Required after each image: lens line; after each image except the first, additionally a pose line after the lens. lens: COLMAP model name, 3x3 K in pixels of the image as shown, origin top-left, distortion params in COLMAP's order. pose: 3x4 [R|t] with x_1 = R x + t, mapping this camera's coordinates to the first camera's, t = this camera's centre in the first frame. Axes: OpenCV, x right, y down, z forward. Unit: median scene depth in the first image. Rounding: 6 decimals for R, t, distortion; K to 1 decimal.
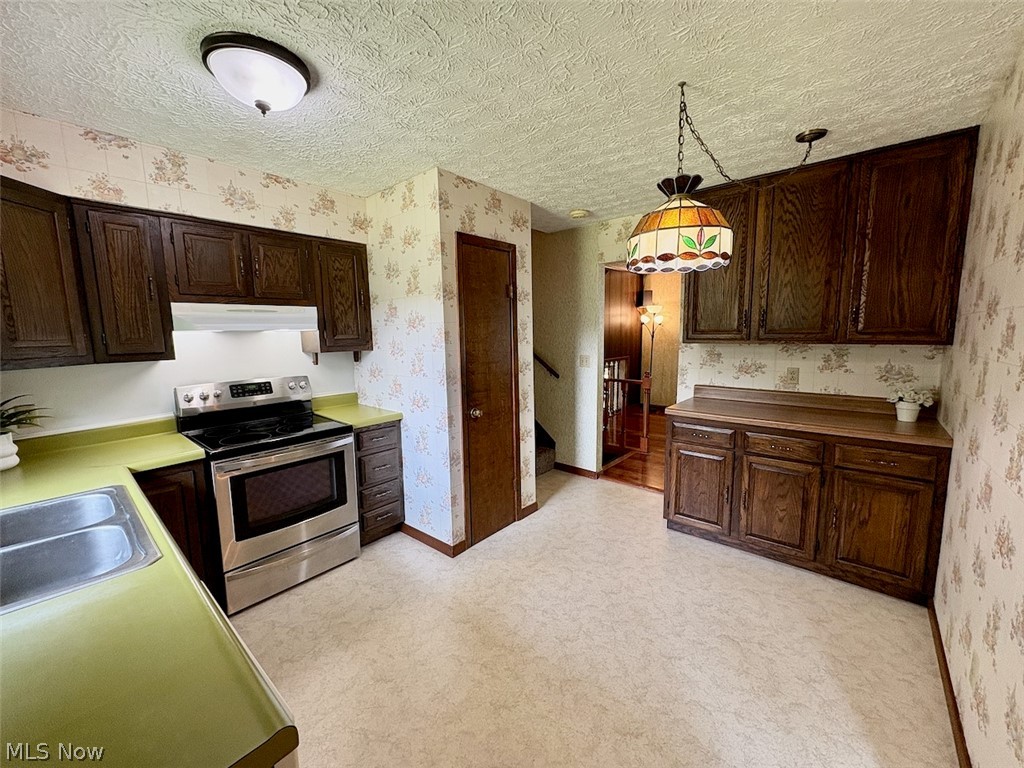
lens RADIAL K [[407.6, 0, 511.5], [0, 407.6, 381.2], [0, 0, 1]] dist [0.000246, 0.000006]
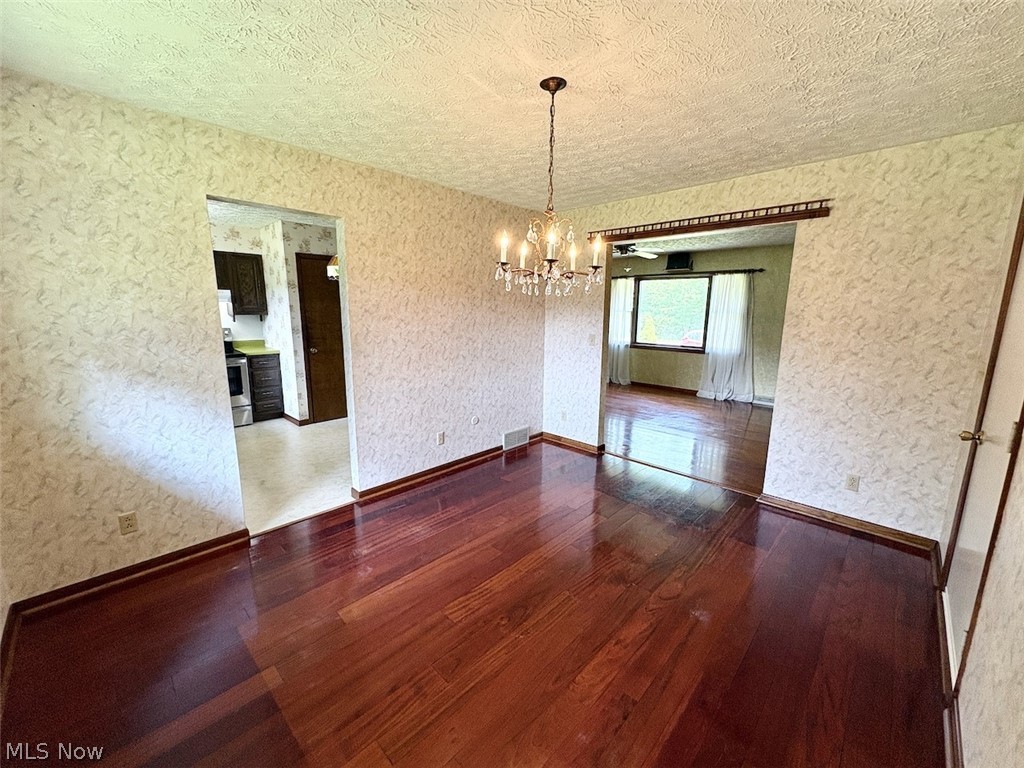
lens RADIAL K [[407.6, 0, 512.7], [0, 407.6, 385.3], [0, 0, 1]] dist [0.000246, 0.000006]
pose [[0.997641, 0.042558, -0.053871, 0.933043], [-0.039175, 0.997284, 0.062374, 0.086190], [0.056379, -0.060116, 0.996598, -0.814313]]
